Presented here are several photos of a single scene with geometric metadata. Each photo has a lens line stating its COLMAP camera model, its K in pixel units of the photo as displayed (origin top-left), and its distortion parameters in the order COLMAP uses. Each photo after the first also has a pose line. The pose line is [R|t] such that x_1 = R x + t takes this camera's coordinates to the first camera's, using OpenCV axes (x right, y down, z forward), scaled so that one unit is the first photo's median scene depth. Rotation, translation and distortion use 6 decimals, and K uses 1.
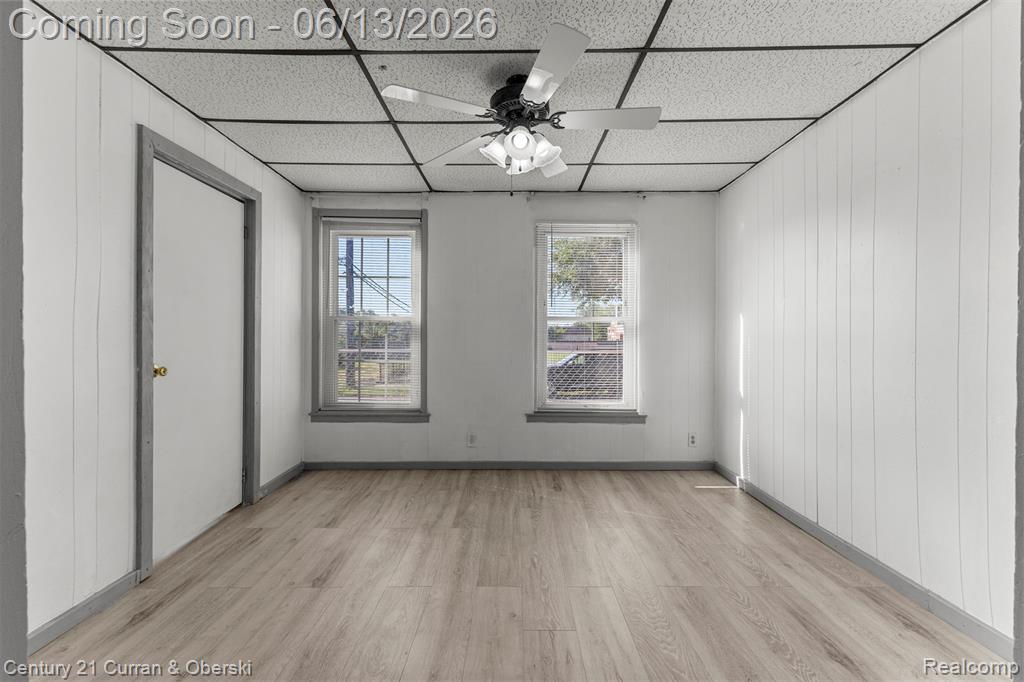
lens RADIAL K [[442.6, 0, 513.3], [0, 442.6, 338.3], [0, 0, 1]] dist [0.008054, -0.000567]
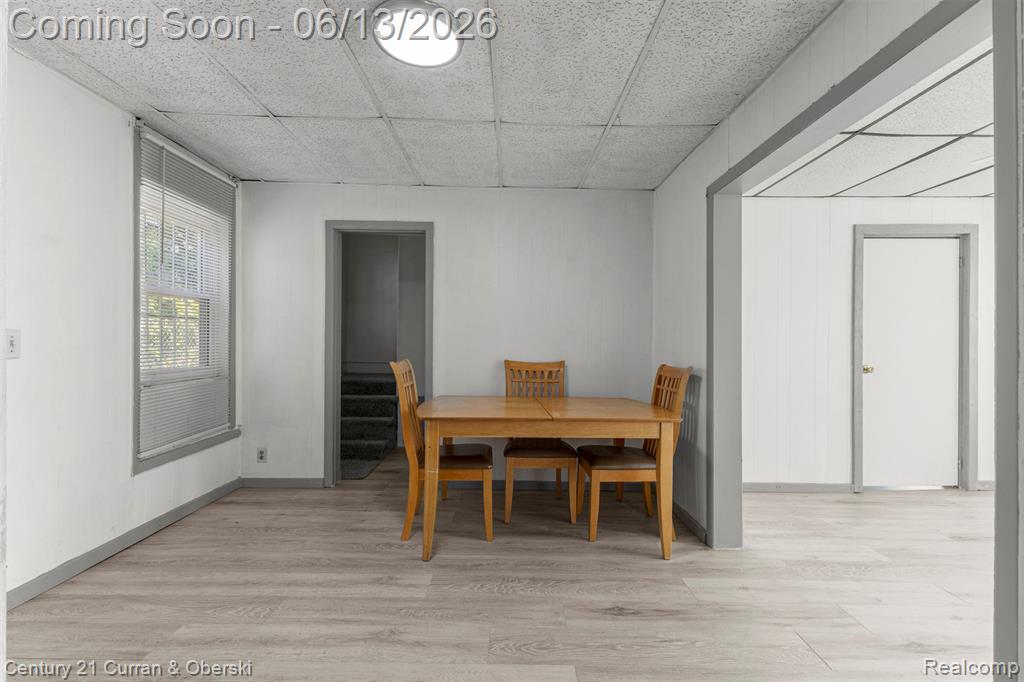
lens RADIAL K [[442.6, 0, 507.3], [0, 442.6, 342.2], [0, 0, 1]] dist [0.008054, -0.000567]
pose [[-0.000994, -0.002899, -0.999995, 0.612373], [-0.010660, 0.999939, -0.002889, -0.004686], [0.999943, 0.010657, -0.001025, -0.230962]]
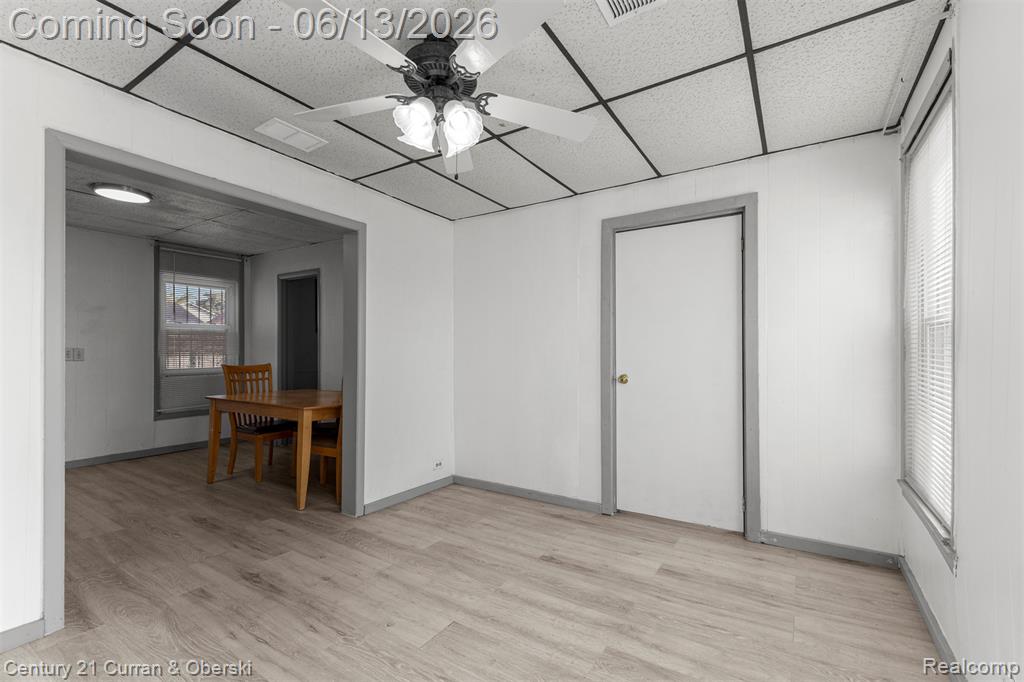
lens RADIAL K [[442.6, 0, 512.2], [0, 442.6, 342.2], [0, 0, 1]] dist [0.008054, -0.000567]
pose [[-0.540490, -0.019060, -0.841135, 0.449762], [-0.002471, 0.999775, -0.021067, -0.009633], [0.841347, -0.009308, -0.540416, 1.111693]]
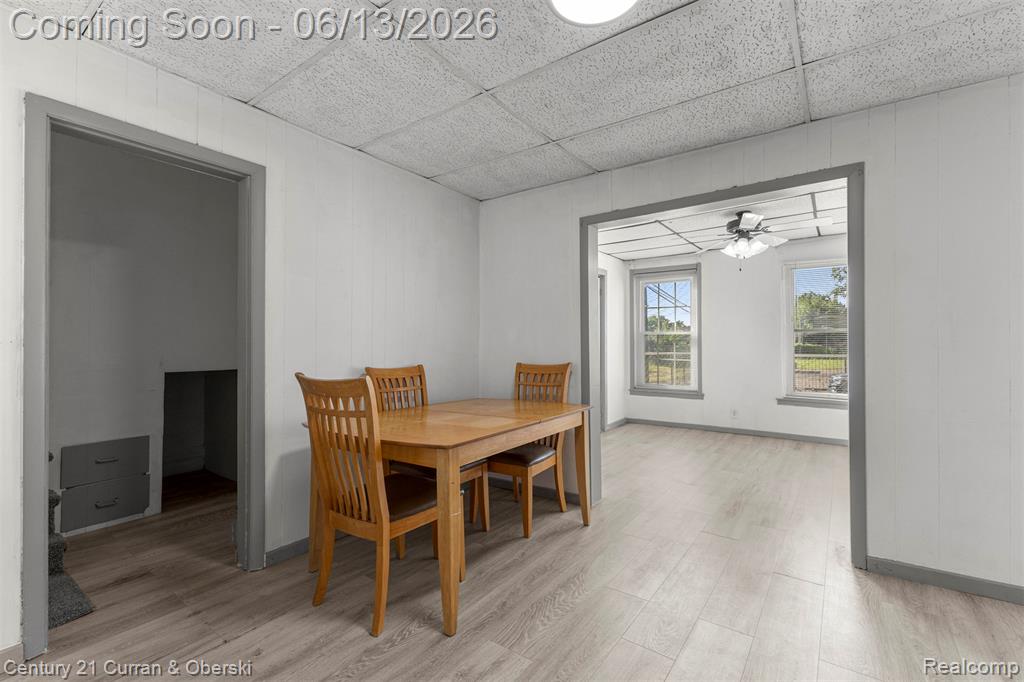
lens RADIAL K [[442.6, 0, 508.9], [0, 442.6, 341.9], [0, 0, 1]] dist [0.008054, -0.000567]
pose [[0.801826, -0.011442, -0.597448, 0.241263], [0.007868, 0.999932, -0.008591, -0.004761], [0.597506, 0.002188, 0.801862, -0.812658]]
